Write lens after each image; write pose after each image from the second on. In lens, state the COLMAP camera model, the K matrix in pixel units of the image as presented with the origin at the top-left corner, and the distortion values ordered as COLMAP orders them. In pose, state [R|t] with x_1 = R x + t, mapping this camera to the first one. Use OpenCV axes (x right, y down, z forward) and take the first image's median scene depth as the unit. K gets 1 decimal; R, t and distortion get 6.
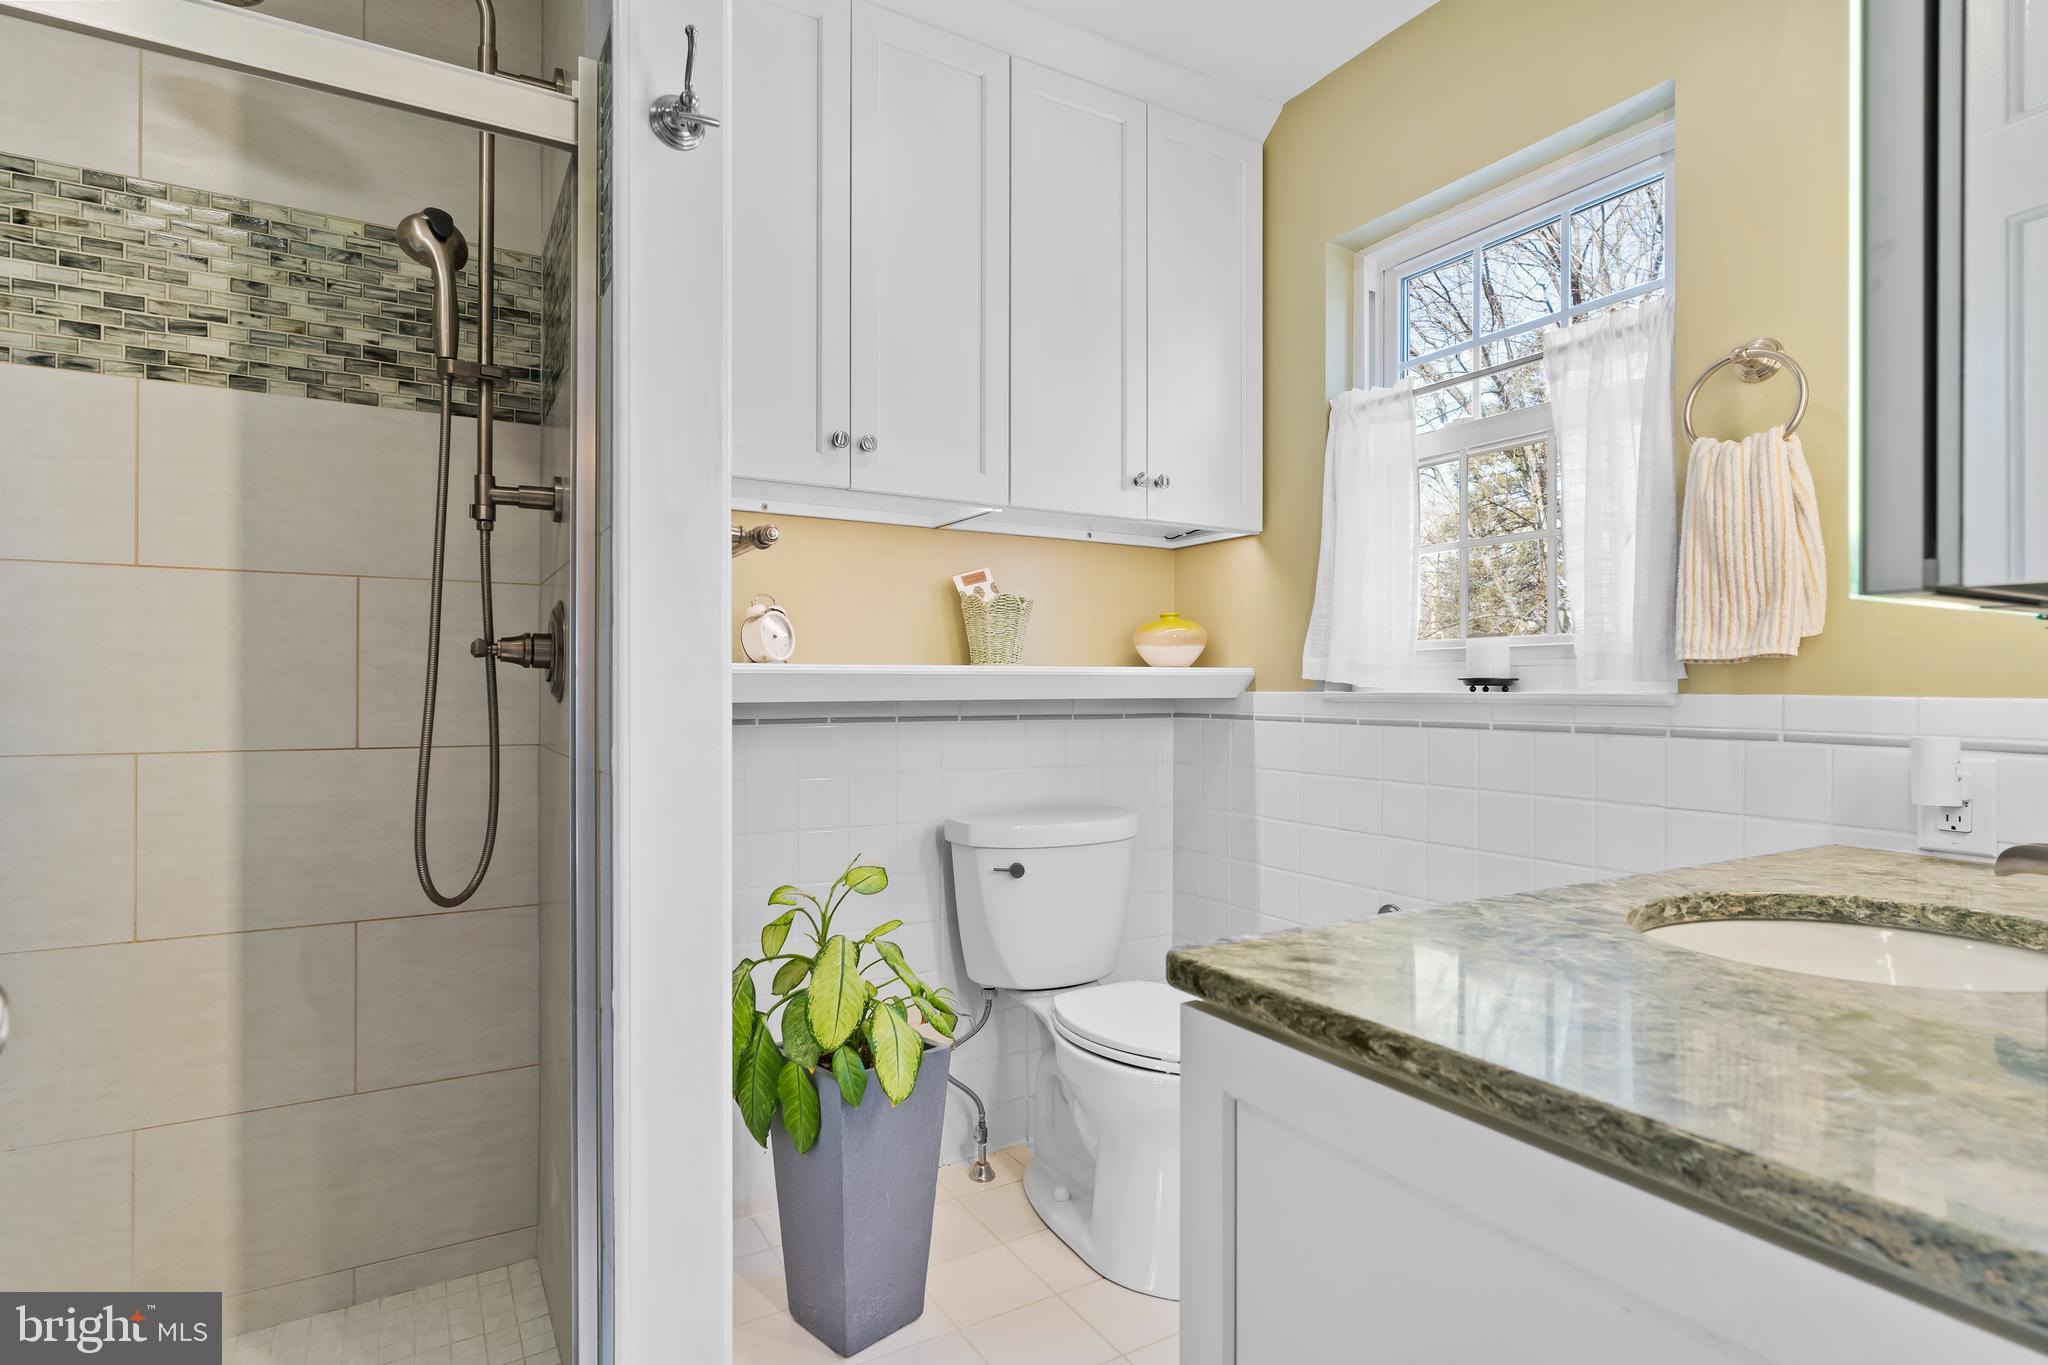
lens RADIAL K [[1057.8, 0, 1025.9], [0, 1057.8, 694.0], [0, 0, 1]] dist [0.000559, 0.001666]
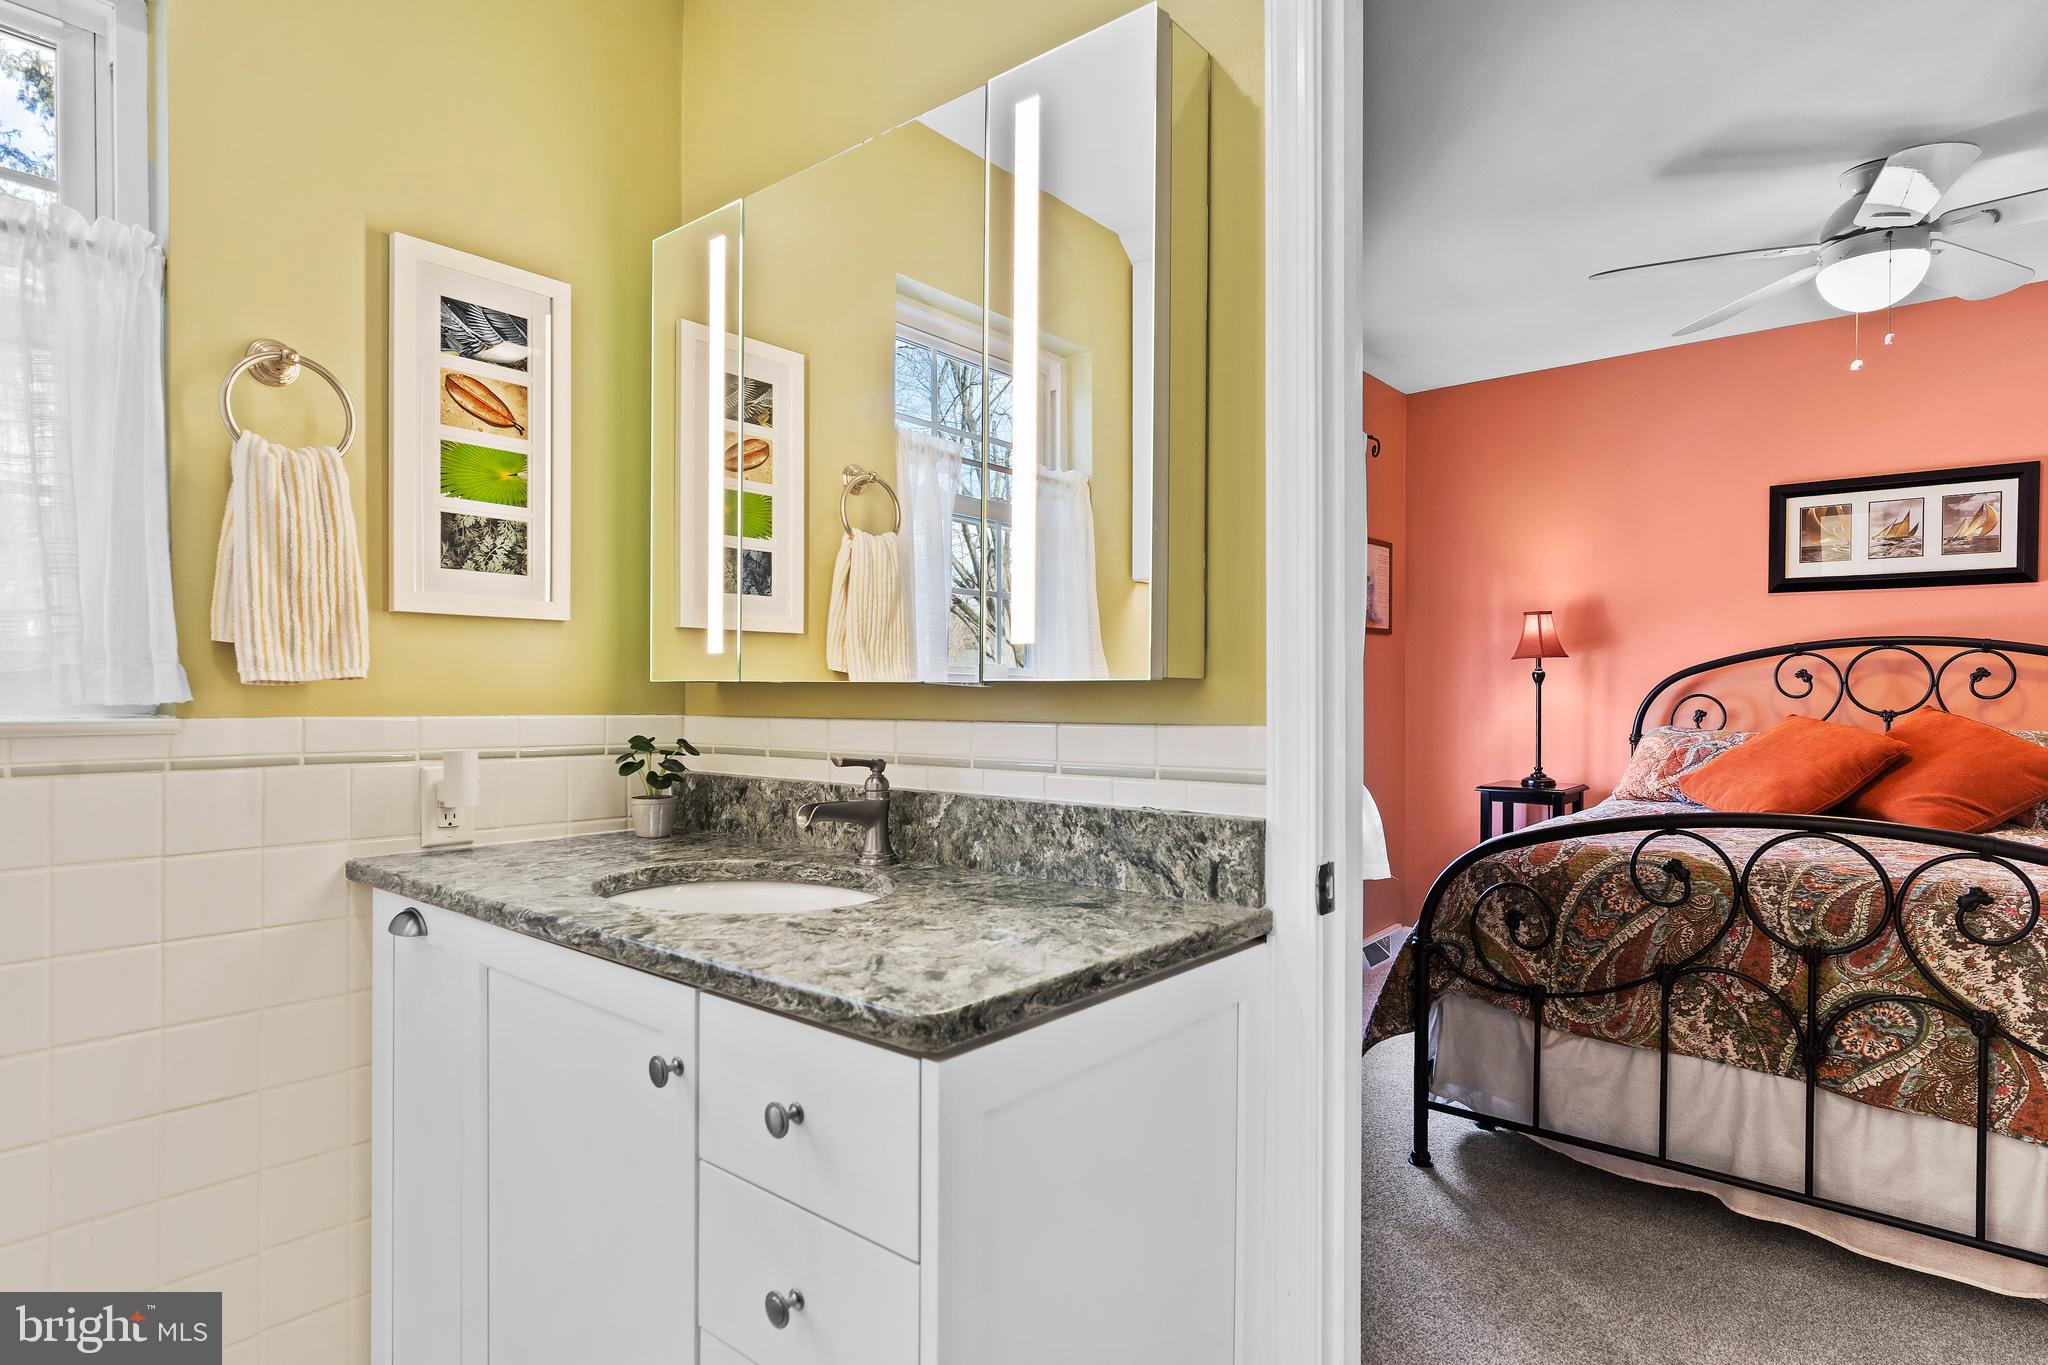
lens RADIAL K [[1057.8, 0, 1025.9], [0, 1057.8, 694.0], [0, 0, 1]] dist [0.000559, 0.001666]
pose [[-0.323177, -0.004208, 0.946329, -0.445242], [0.001975, 0.999985, 0.005121, -0.025315], [-0.946337, 0.003524, -0.323164, 0.708440]]
